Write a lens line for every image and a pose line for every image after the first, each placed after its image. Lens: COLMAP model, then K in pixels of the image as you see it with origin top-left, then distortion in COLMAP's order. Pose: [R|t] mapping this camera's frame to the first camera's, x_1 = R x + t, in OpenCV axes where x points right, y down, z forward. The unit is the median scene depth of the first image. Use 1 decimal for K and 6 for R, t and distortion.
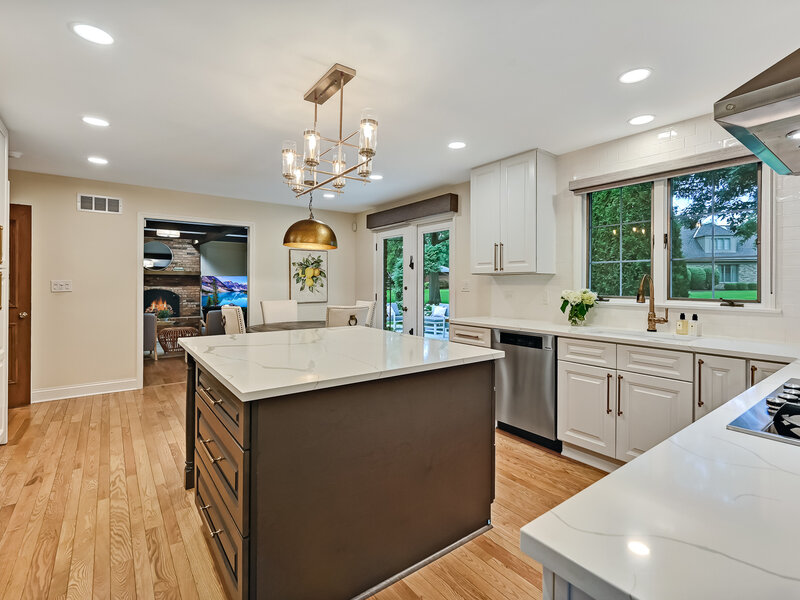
lens RADIAL K [[393.1, 0, 416.0], [0, 393.1, 286.4], [0, 0, 1]] dist [0.002389, 0.000632]
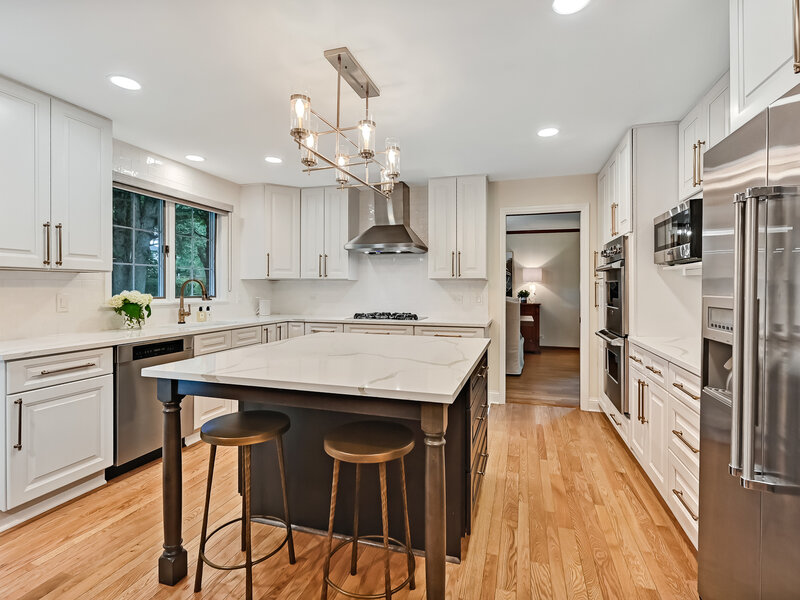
lens RADIAL K [[383.9, 0, 403.0], [0, 383.9, 288.0], [0, 0, 1]] dist [0.001790, 0.000246]
pose [[-0.566063, -0.006590, 0.824336, -0.938494], [-0.000715, 0.999972, 0.007503, -0.010117], [-0.824362, 0.003658, -0.566051, 1.276930]]
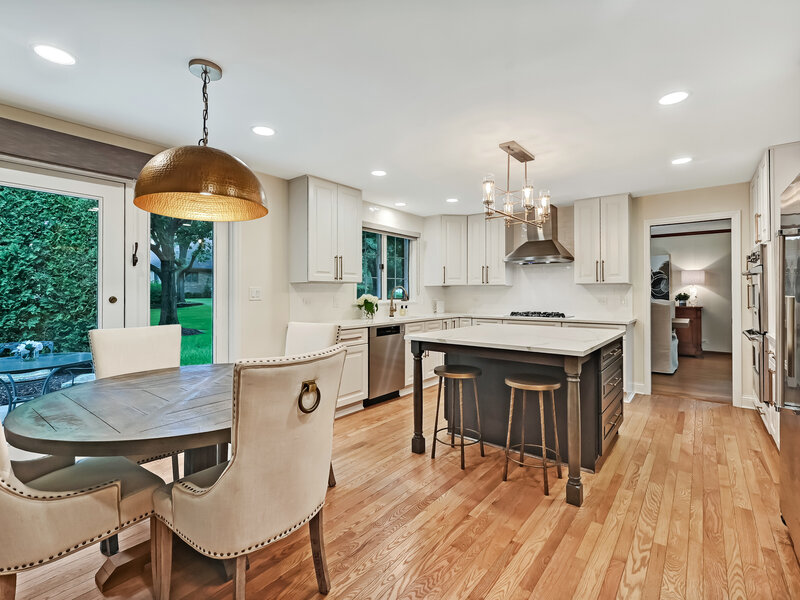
lens RADIAL K [[365.8, 0, 411.0], [0, 365.8, 292.1], [0, 0, 1]] dist [0.002150, 0.000199]
pose [[-0.234625, -0.004333, 0.972076, -1.273262], [0.007225, 0.999955, 0.006201, -0.012692], [-0.972059, 0.008478, -0.234583, 1.512533]]
